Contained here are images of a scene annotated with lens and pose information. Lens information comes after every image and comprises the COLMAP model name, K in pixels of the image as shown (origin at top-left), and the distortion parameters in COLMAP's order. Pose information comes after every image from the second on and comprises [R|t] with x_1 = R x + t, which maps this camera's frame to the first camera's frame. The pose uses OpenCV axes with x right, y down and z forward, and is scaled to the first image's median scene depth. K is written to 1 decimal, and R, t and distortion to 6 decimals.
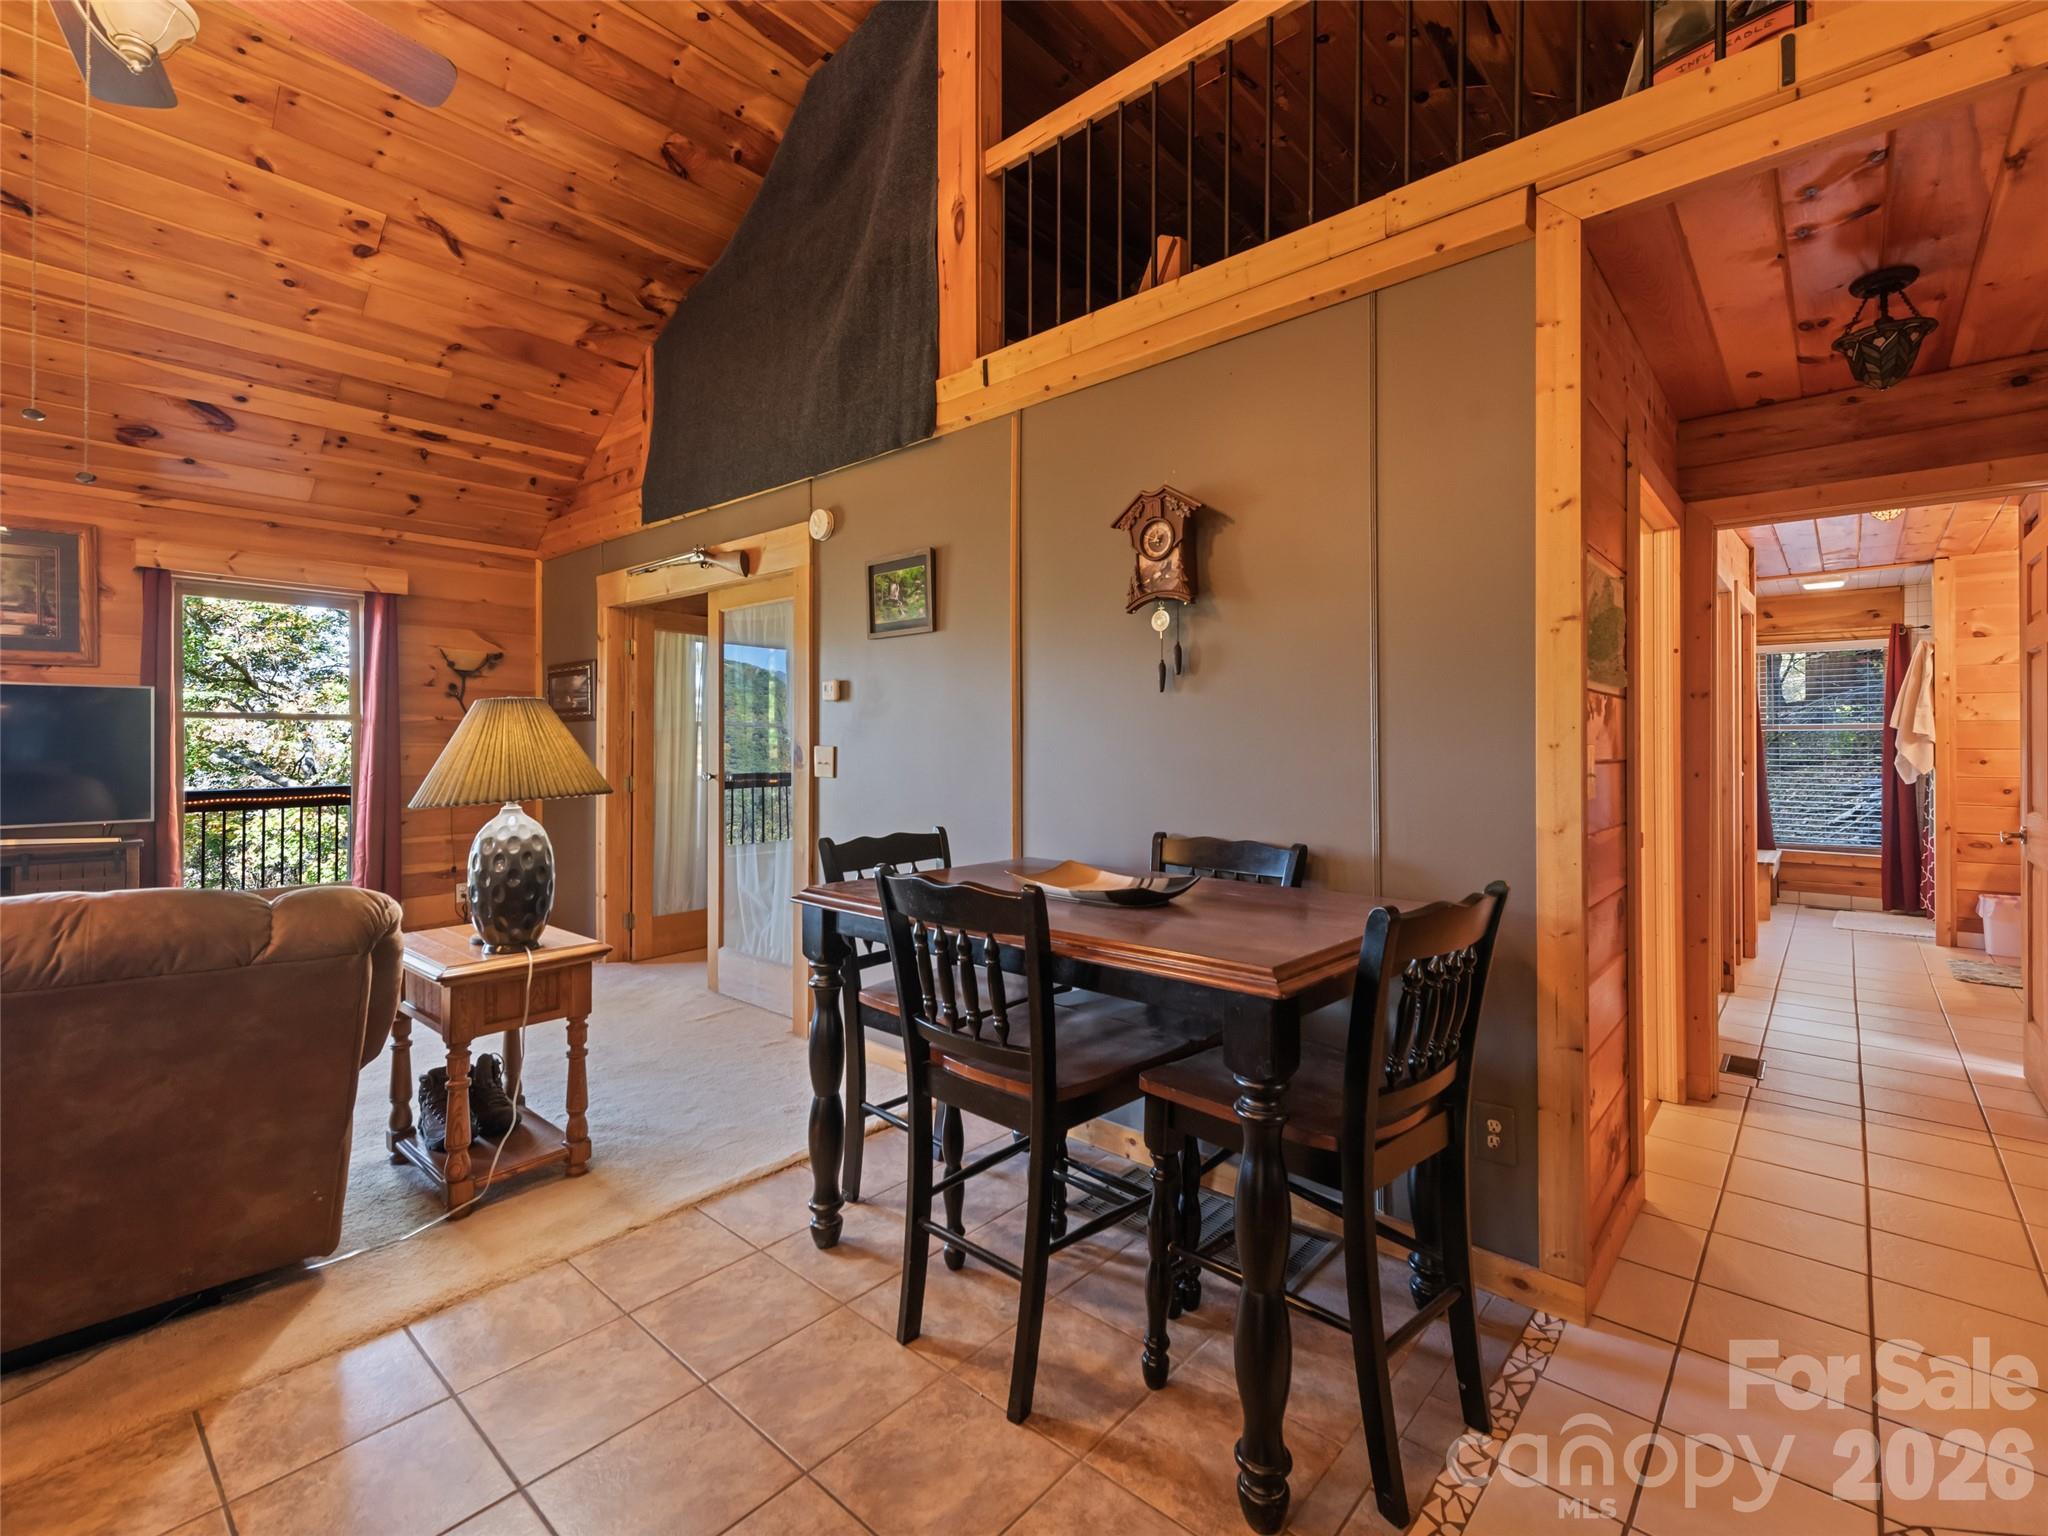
lens RADIAL K [[903.8, 0, 1032.0], [0, 903.8, 741.4], [0, 0, 1]] dist [0.025397, -0.014701]
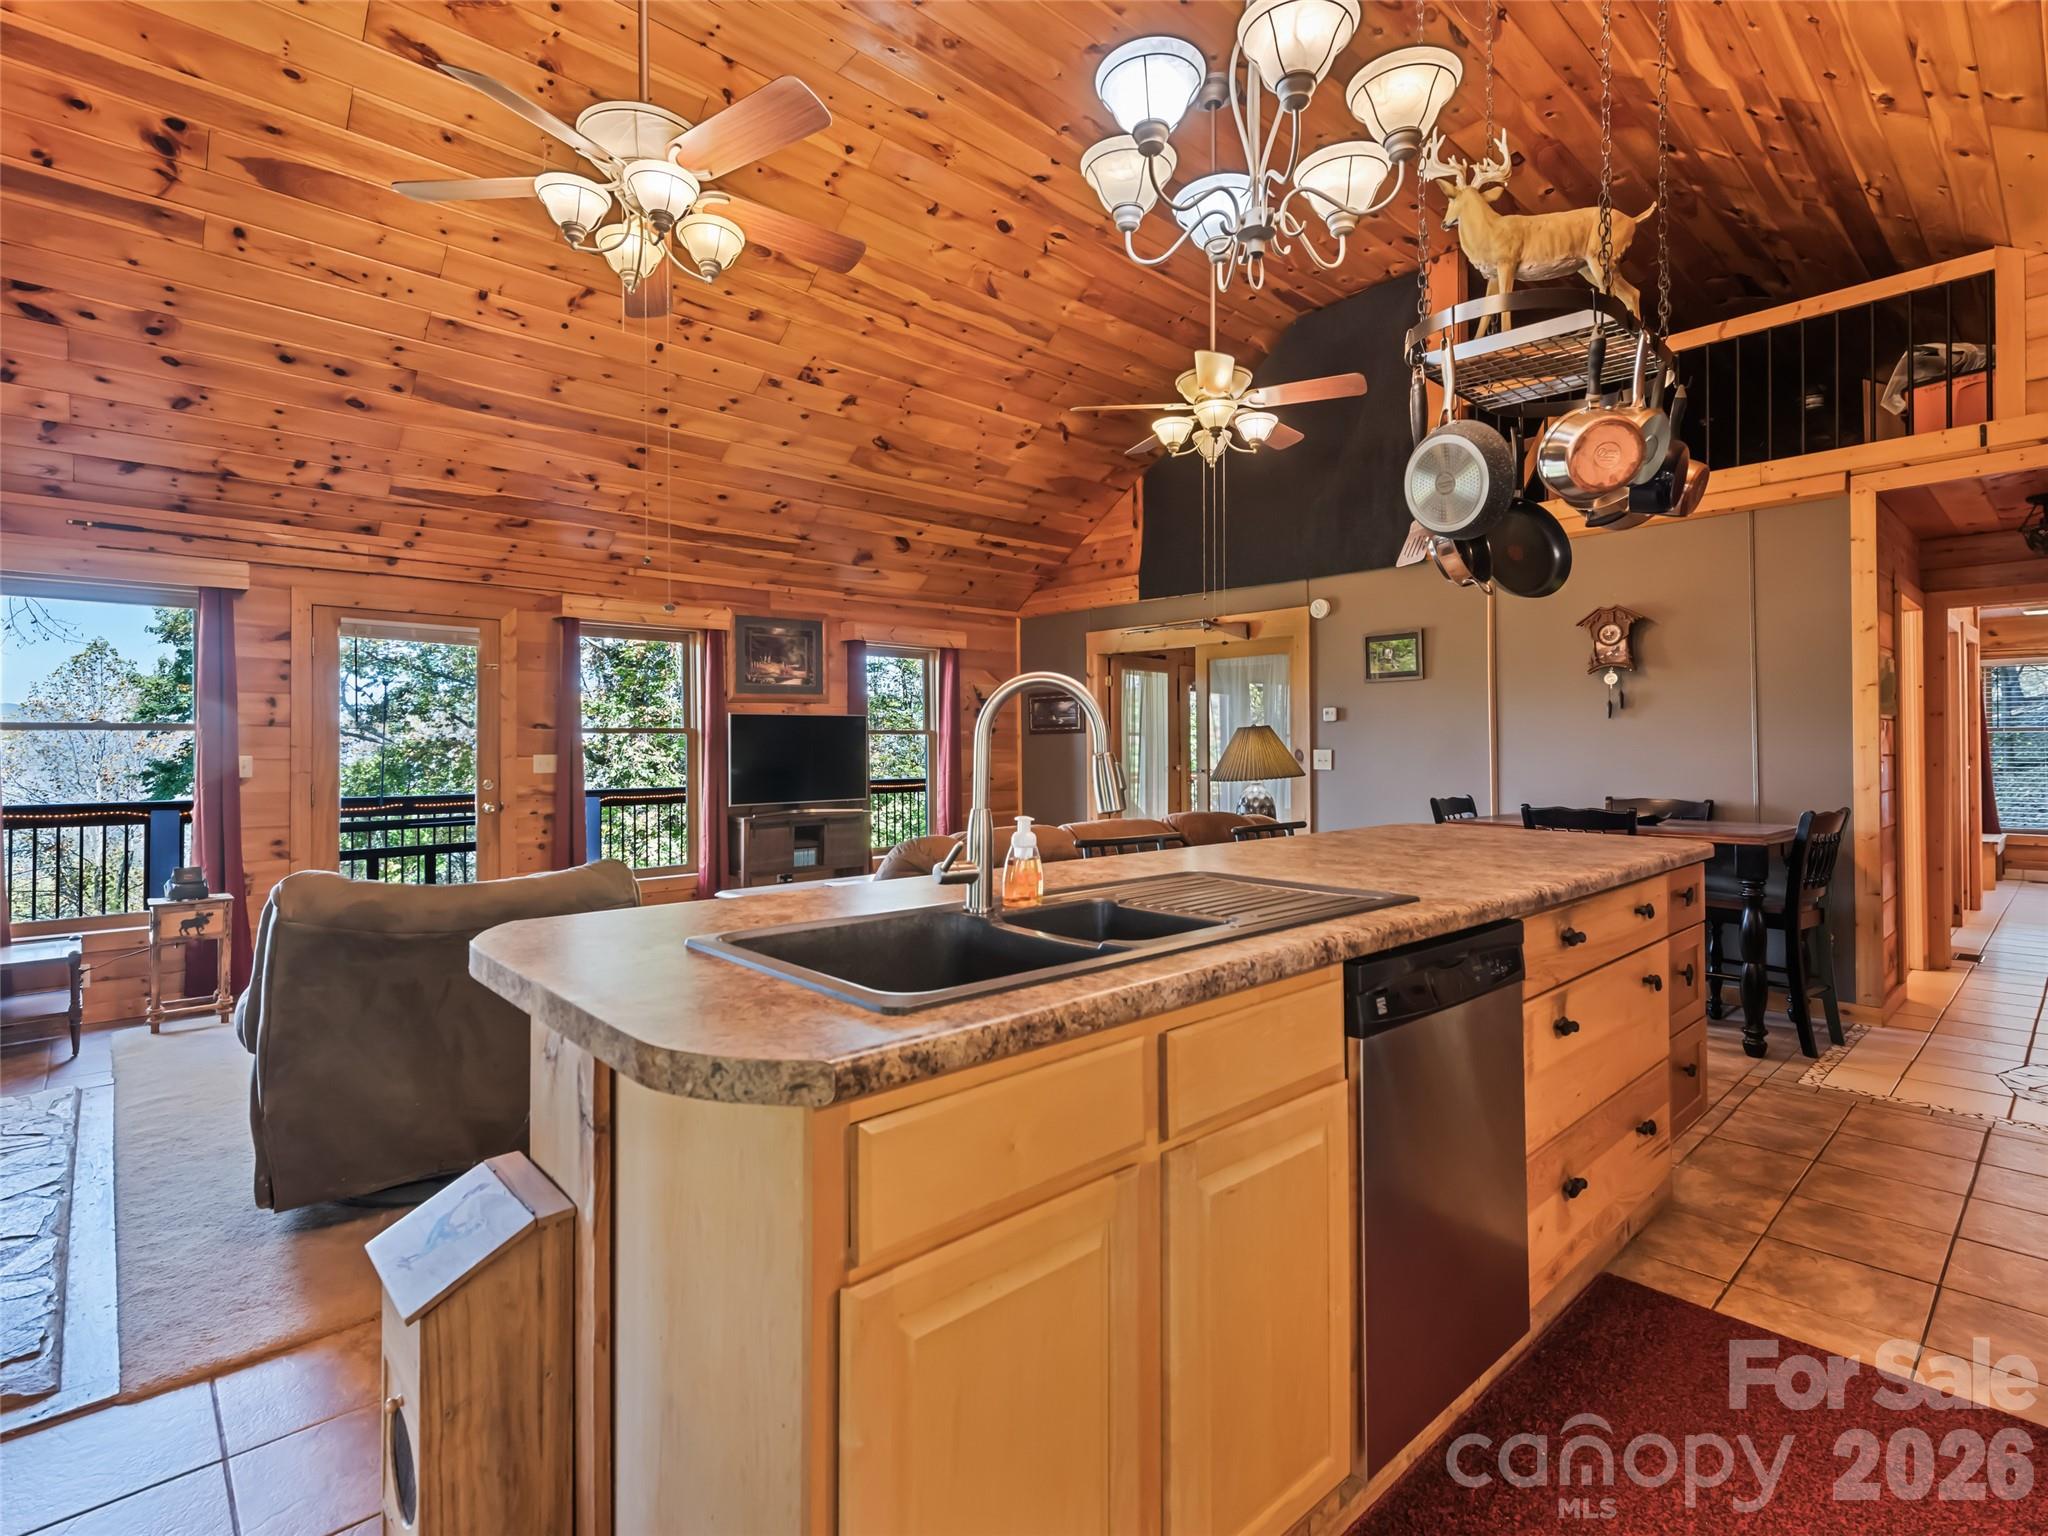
lens RADIAL K [[979.1, 0, 1018.5], [0, 979.1, 744.5], [0, 0, 1]] dist [0.019745, -0.012160]
pose [[0.994058, -0.006629, -0.108650, -0.580286], [0.006544, 0.999978, -0.001139, -0.005586], [0.108655, 0.000421, 0.994079, -0.762640]]
